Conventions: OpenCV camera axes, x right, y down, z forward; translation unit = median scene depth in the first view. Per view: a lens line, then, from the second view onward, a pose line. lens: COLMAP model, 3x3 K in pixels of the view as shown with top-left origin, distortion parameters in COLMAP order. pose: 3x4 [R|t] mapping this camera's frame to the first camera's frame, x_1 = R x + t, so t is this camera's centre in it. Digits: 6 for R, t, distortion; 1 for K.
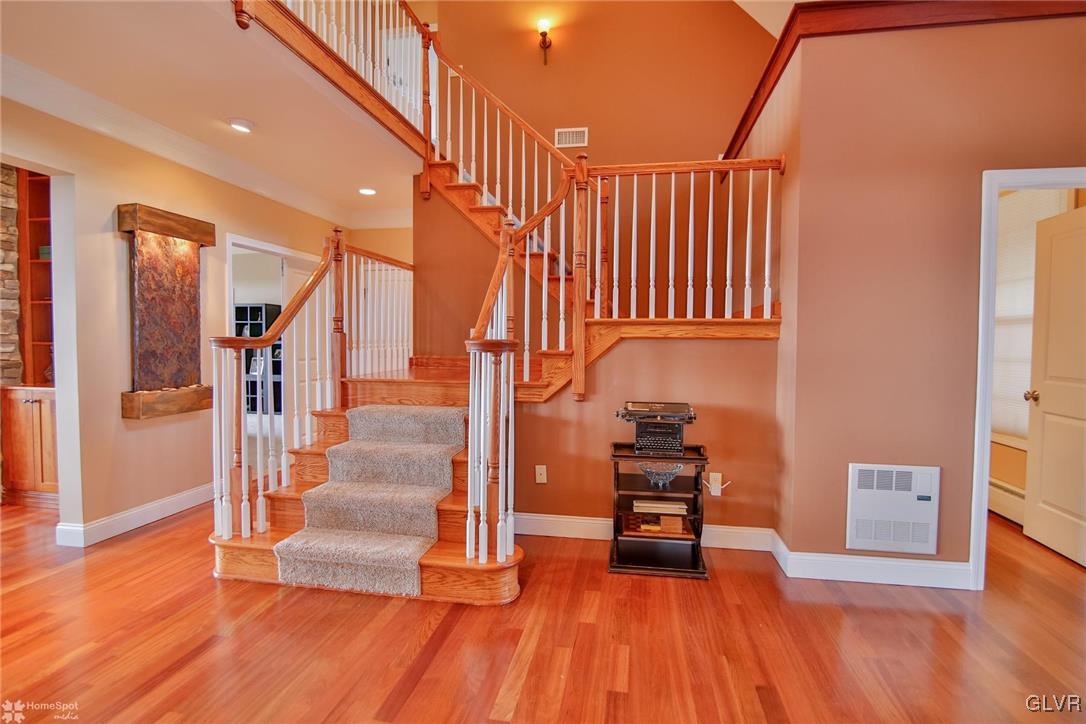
lens RADIAL K [[538.7, 0, 543.0], [0, 538.7, 362.0], [0, 0, 1]] dist [0.000218, 0.000054]
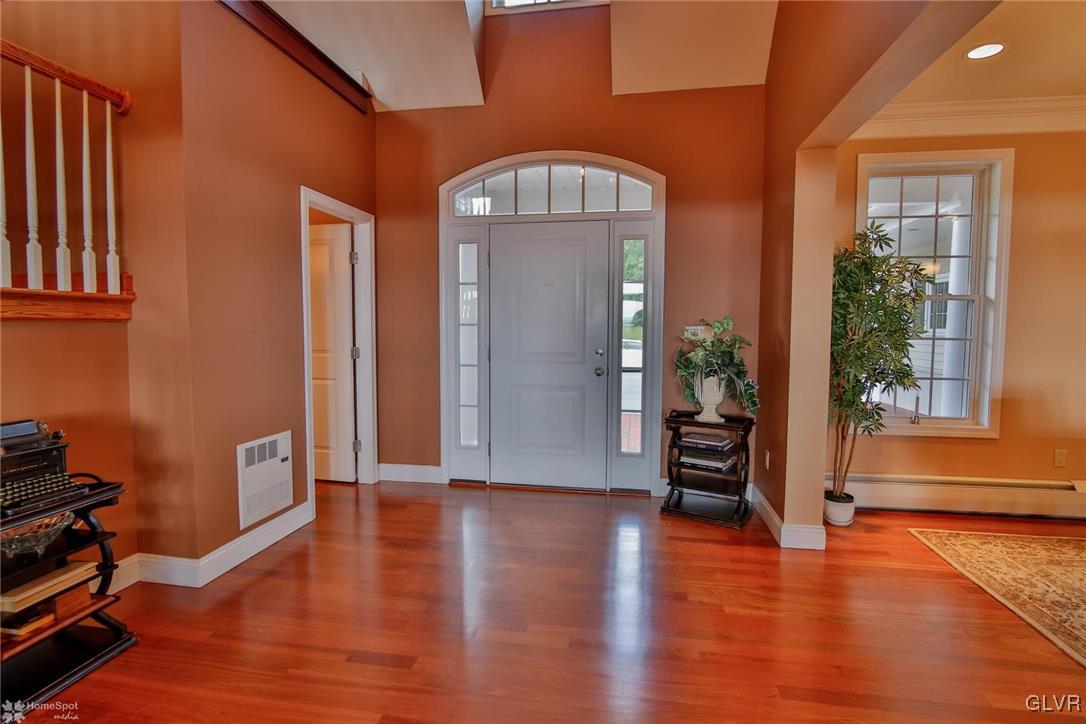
lens RADIAL K [[538.7, 0, 543.0], [0, 538.7, 362.0], [0, 0, 1]] dist [0.000218, 0.000054]
pose [[0.001003, -0.074125, 0.997248, -0.412546], [0.033732, 0.996684, 0.074049, -0.021727], [-0.999430, 0.033565, 0.003500, 0.419662]]
